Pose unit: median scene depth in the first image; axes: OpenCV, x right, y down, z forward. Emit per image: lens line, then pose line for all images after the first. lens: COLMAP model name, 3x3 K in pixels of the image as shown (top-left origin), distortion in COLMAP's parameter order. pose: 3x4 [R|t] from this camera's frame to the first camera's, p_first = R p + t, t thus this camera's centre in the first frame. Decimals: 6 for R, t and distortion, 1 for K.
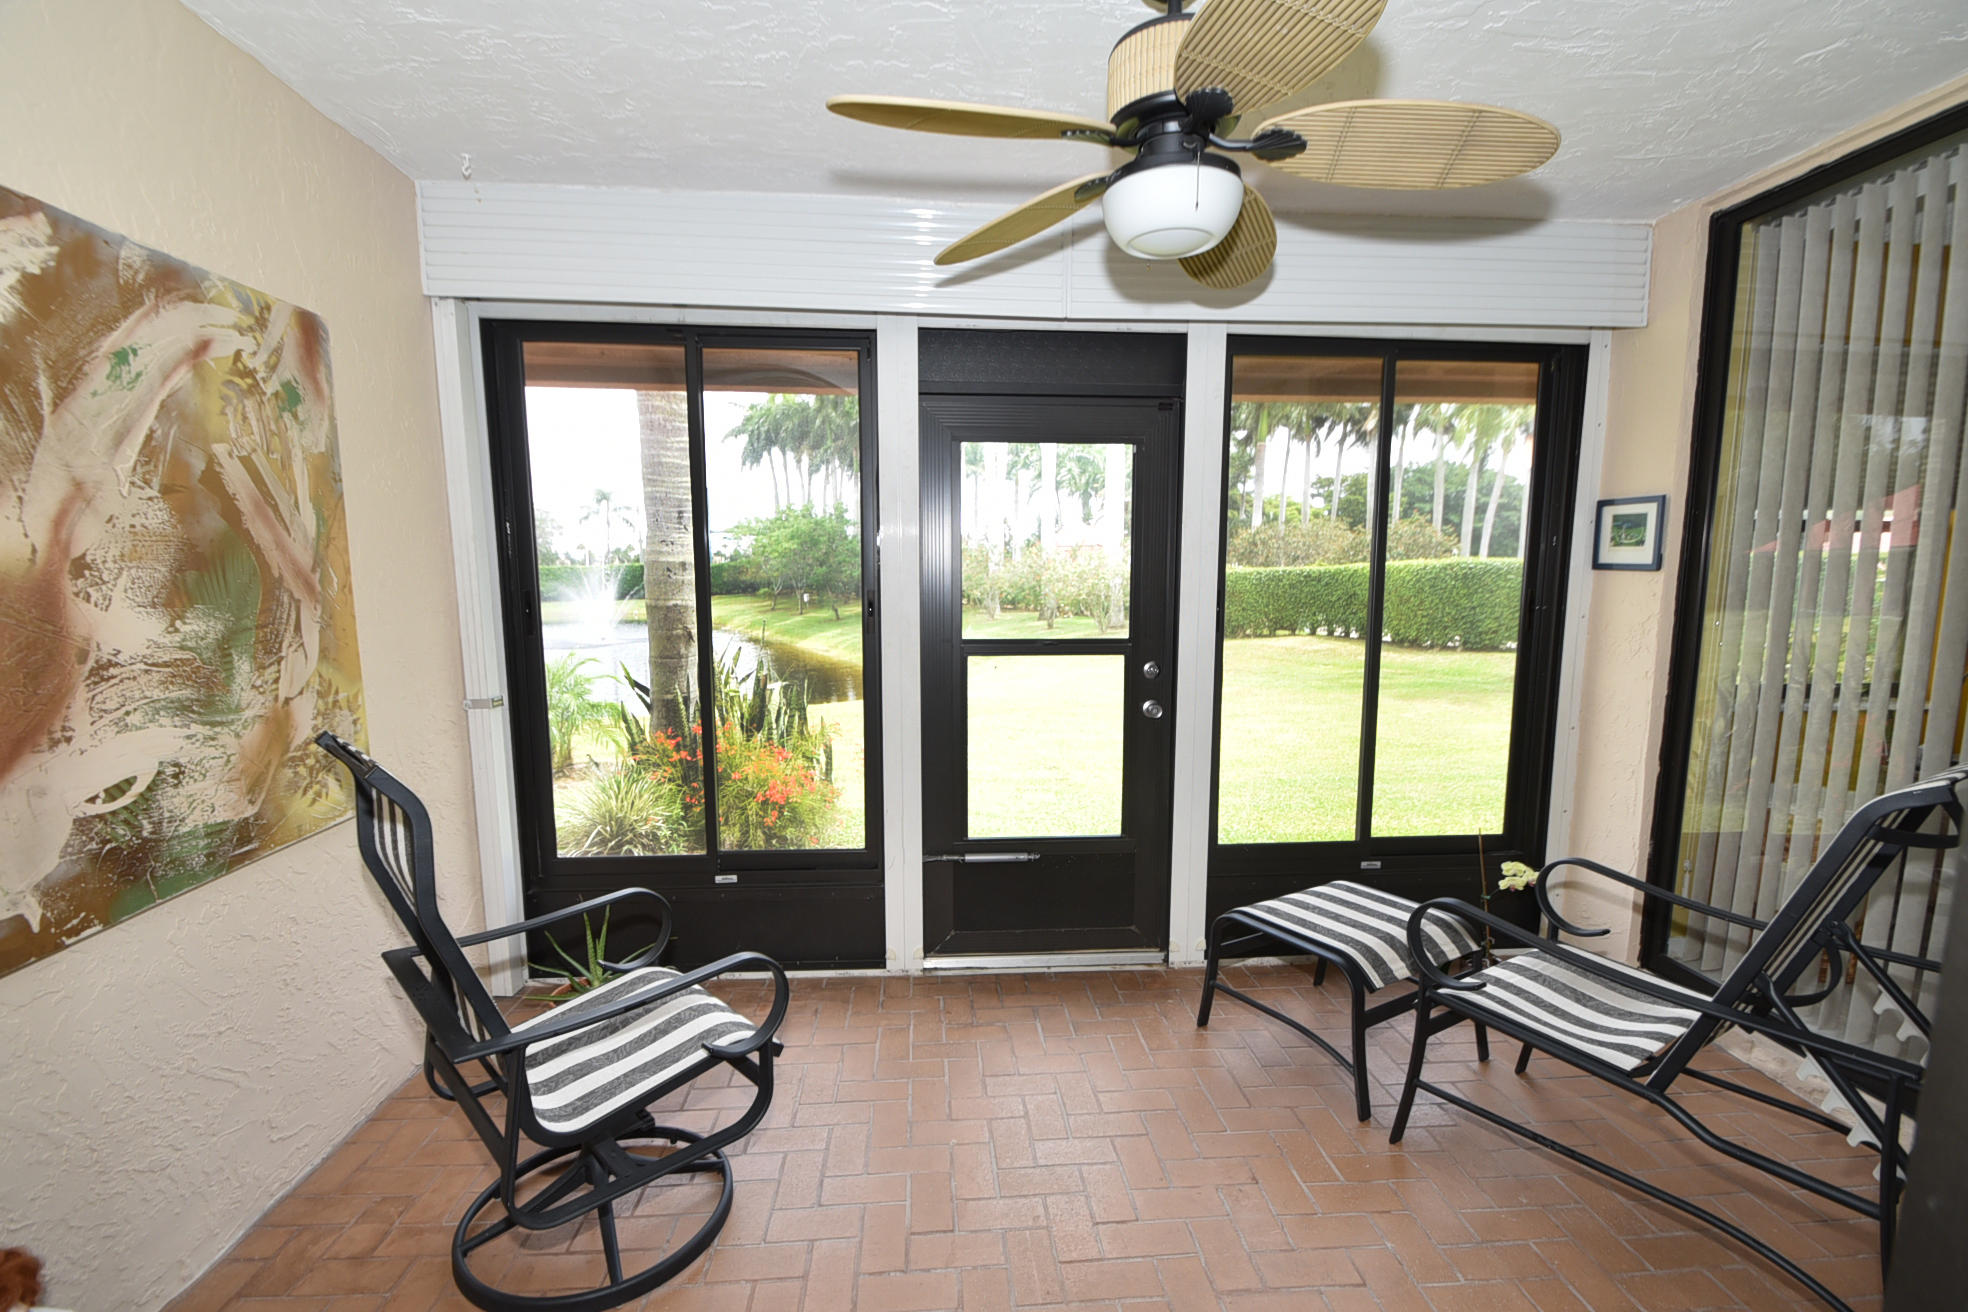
lens RADIAL K [[879.3, 0, 989.3], [0, 879.3, 683.0], [0, 0, 1]] dist [0.006738, -0.010172]
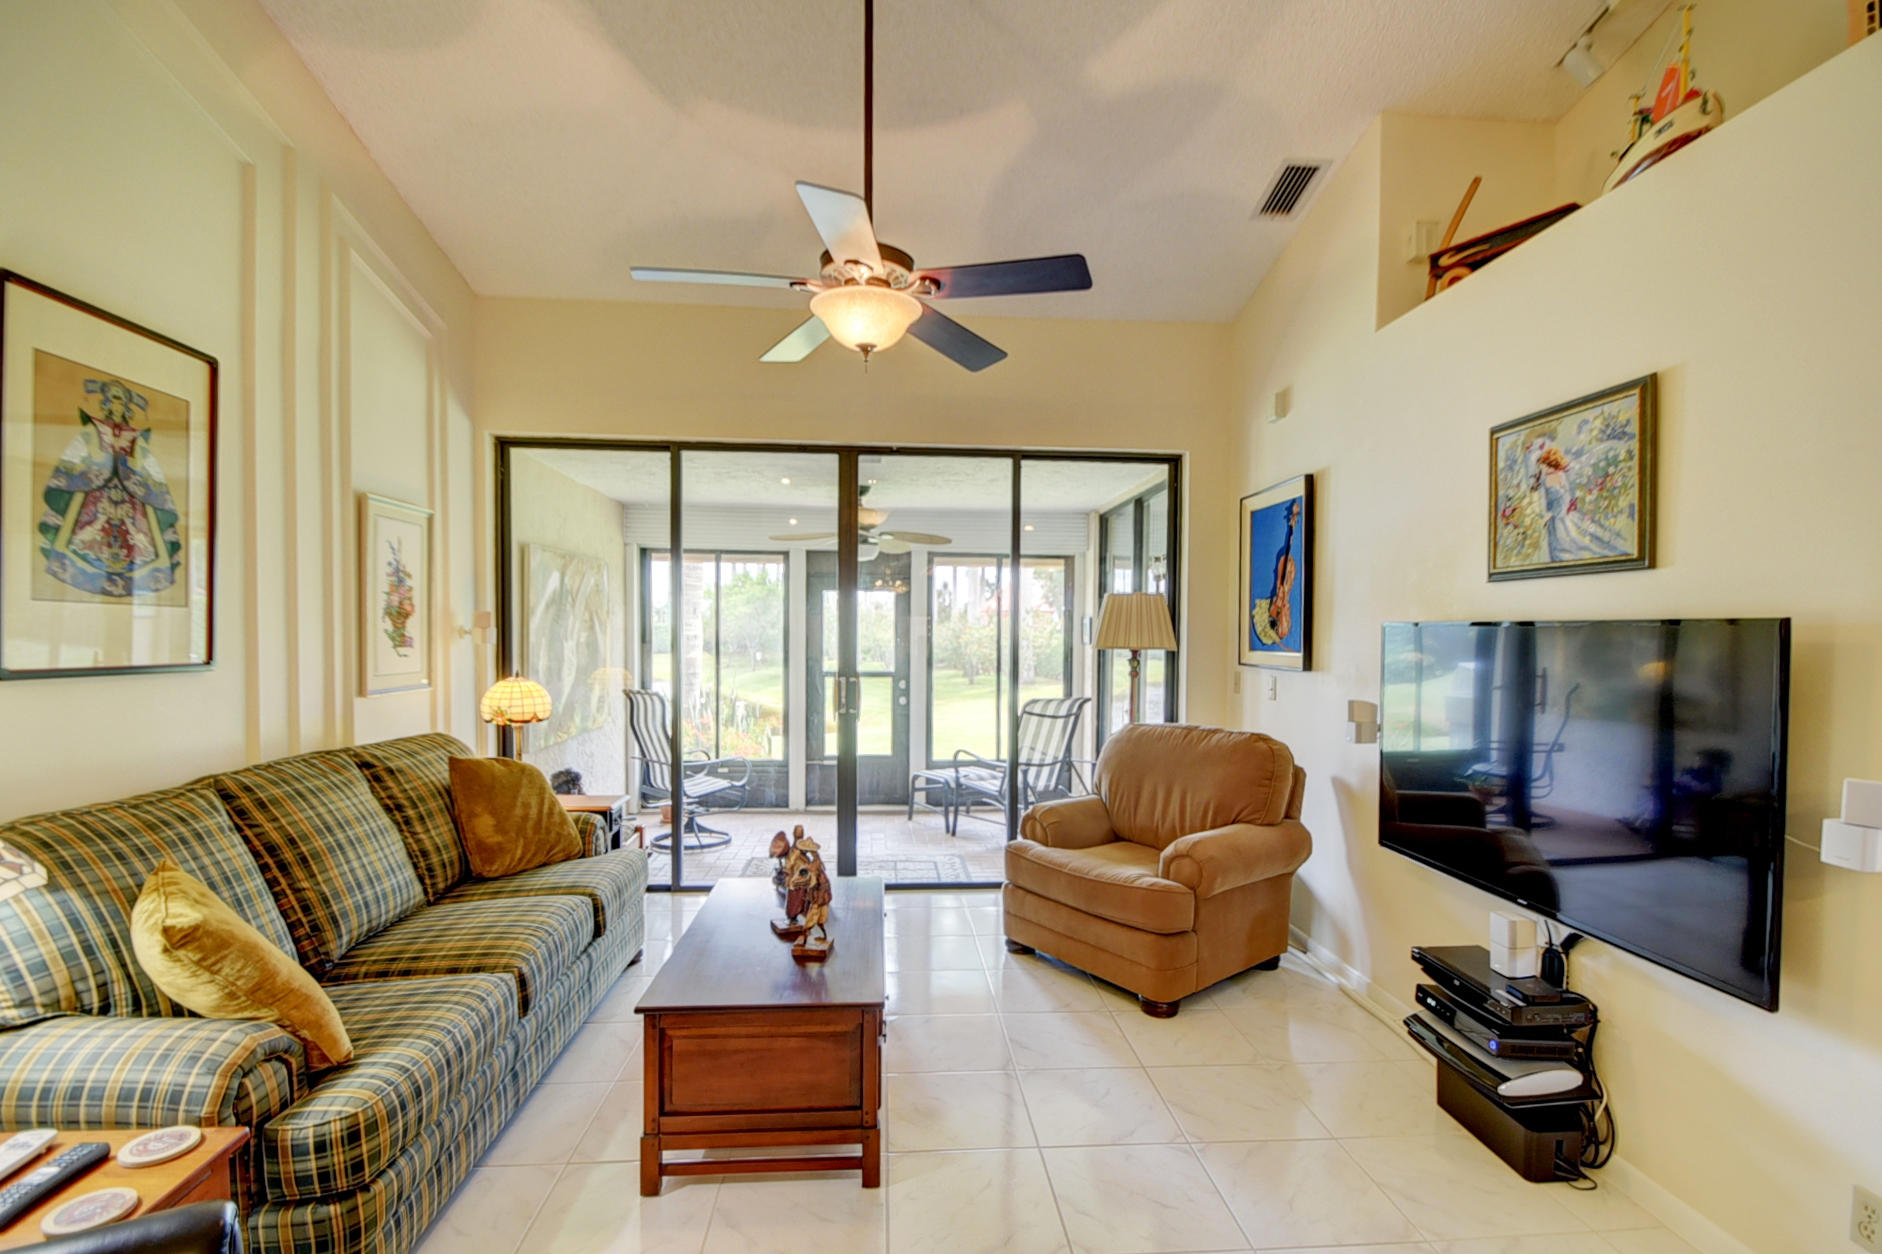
lens RADIAL K [[861.0, 0, 941.7], [0, 861.0, 652.4], [0, 0, 1]] dist [0.018071, -0.018556]
pose [[0.999953, 0.008184, 0.005267, 0.463020], [-0.007600, 0.994678, -0.102755, 0.231799], [-0.006080, 0.102710, 0.994693, -2.257476]]
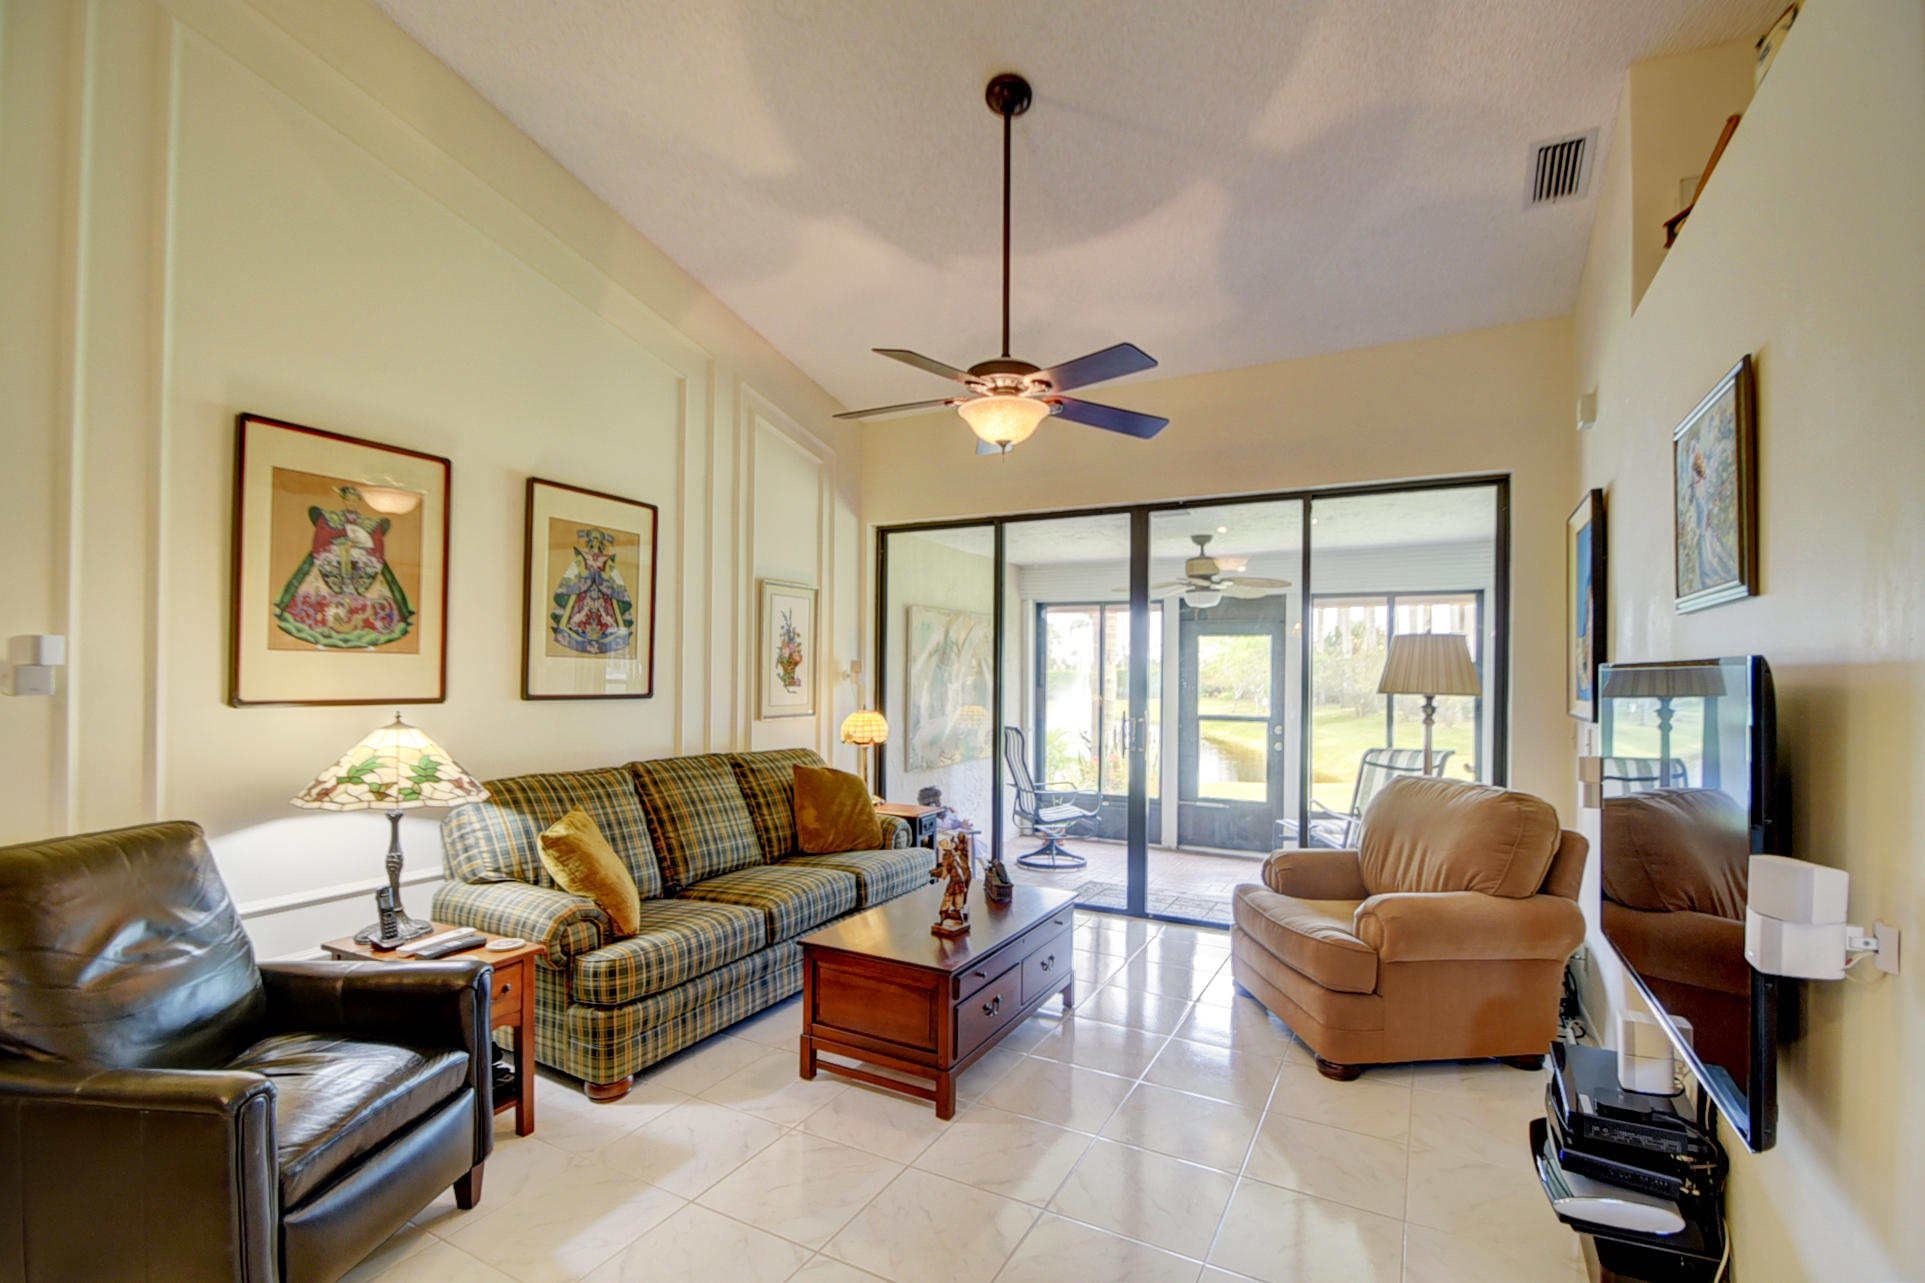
lens RADIAL K [[860.1, 0, 967.7], [0, 860.1, 667.9], [0, 0, 1]] dist [0.006738, -0.010172]
pose [[0.850389, 0.004775, -0.526133, 1.152216], [-0.075598, 0.990692, -0.113198, 0.238429], [0.520695, 0.136037, 0.842835, -2.325800]]
